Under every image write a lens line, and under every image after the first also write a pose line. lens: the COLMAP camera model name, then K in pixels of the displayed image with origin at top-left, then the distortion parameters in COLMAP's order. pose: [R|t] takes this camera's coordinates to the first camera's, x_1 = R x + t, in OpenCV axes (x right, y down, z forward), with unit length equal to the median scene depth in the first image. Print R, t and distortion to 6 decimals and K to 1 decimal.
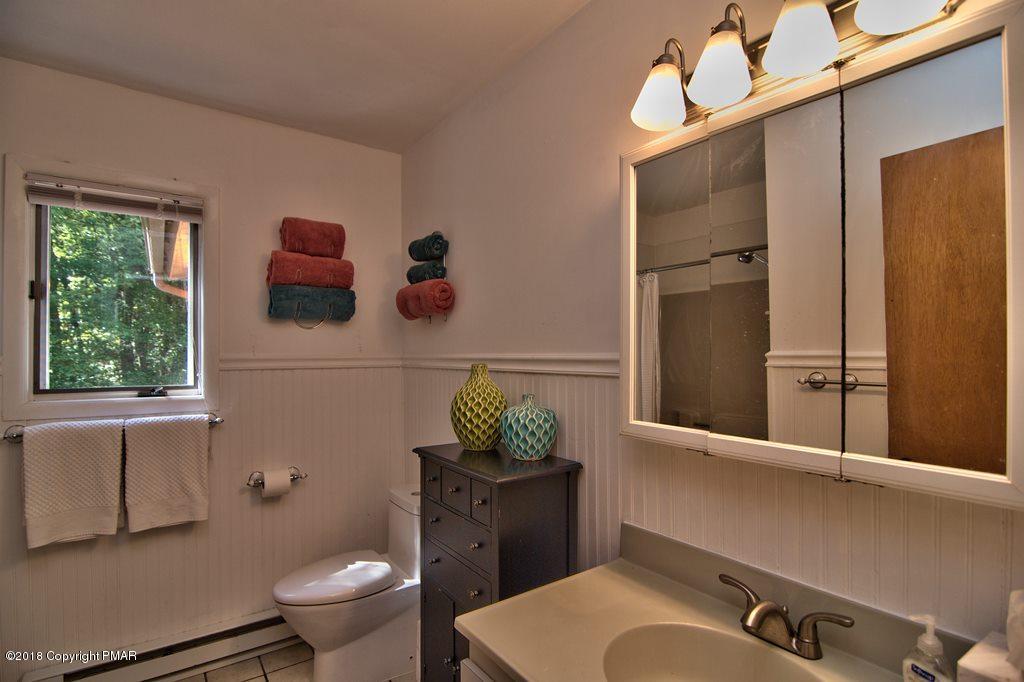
lens RADIAL K [[487.4, 0, 508.8], [0, 487.4, 348.0], [0, 0, 1]] dist [-0.009551, -0.009258]
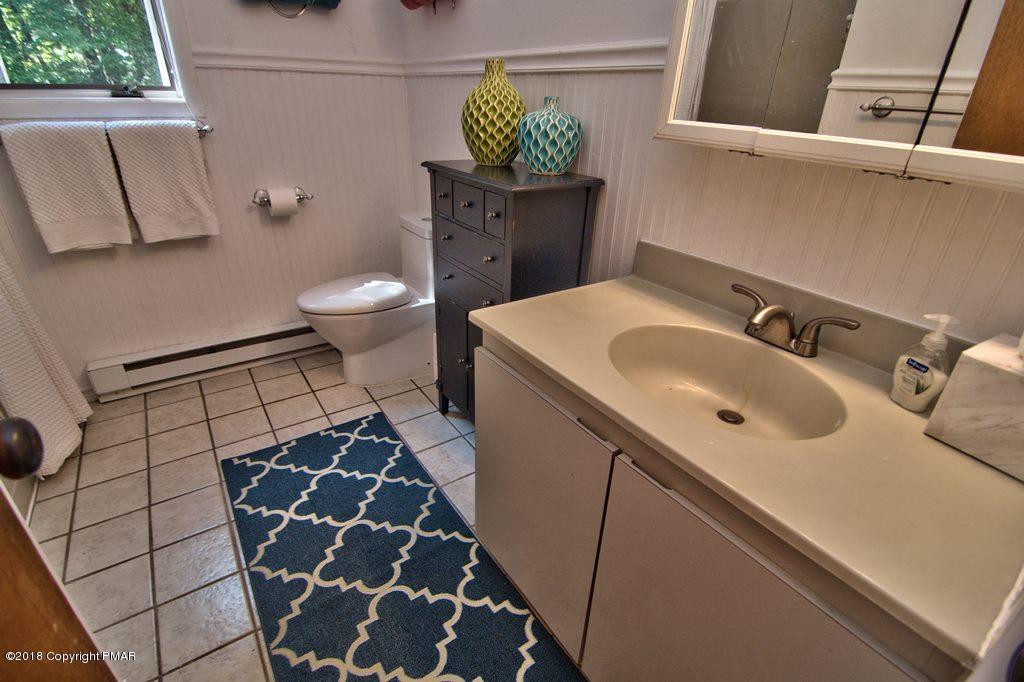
lens RADIAL K [[487.4, 0, 508.8], [0, 487.4, 348.0], [0, 0, 1]] dist [-0.009551, -0.009258]
pose [[0.999004, 0.043747, -0.008754, -0.007857], [-0.034439, 0.880910, 0.472030, 0.078098], [0.028362, -0.471258, 0.881539, 0.025248]]
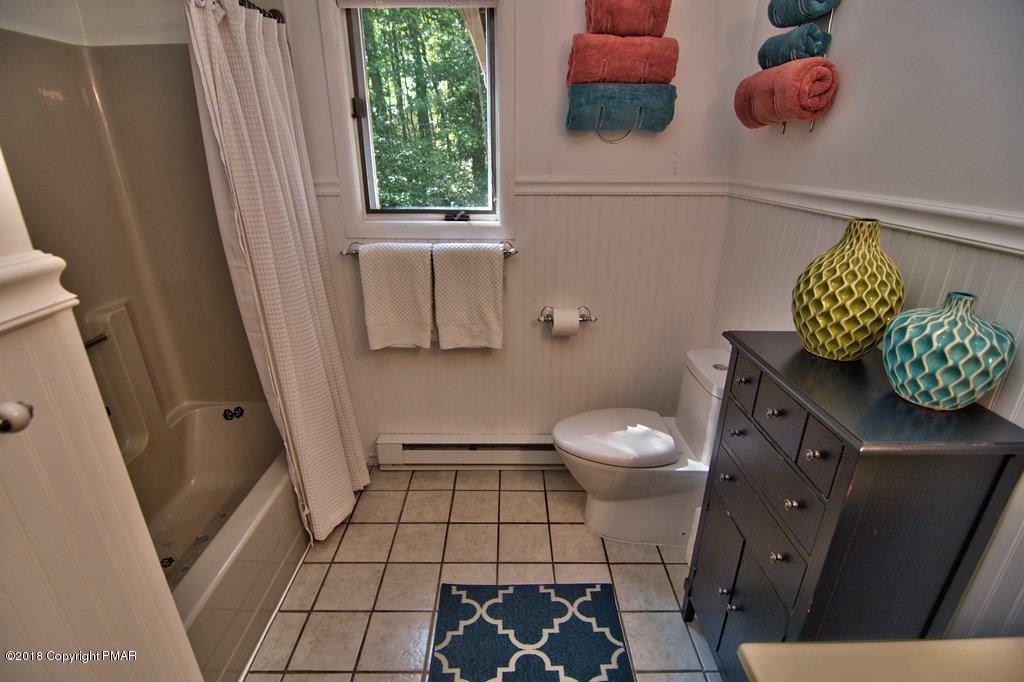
lens RADIAL K [[487.4, 0, 508.8], [0, 487.4, 348.0], [0, 0, 1]] dist [-0.009551, -0.009258]
pose [[0.812645, 0.221505, -0.539021, -0.063462], [0.003560, 0.923043, 0.384682, -0.050261], [0.582748, -0.314529, 0.749318, 0.274327]]
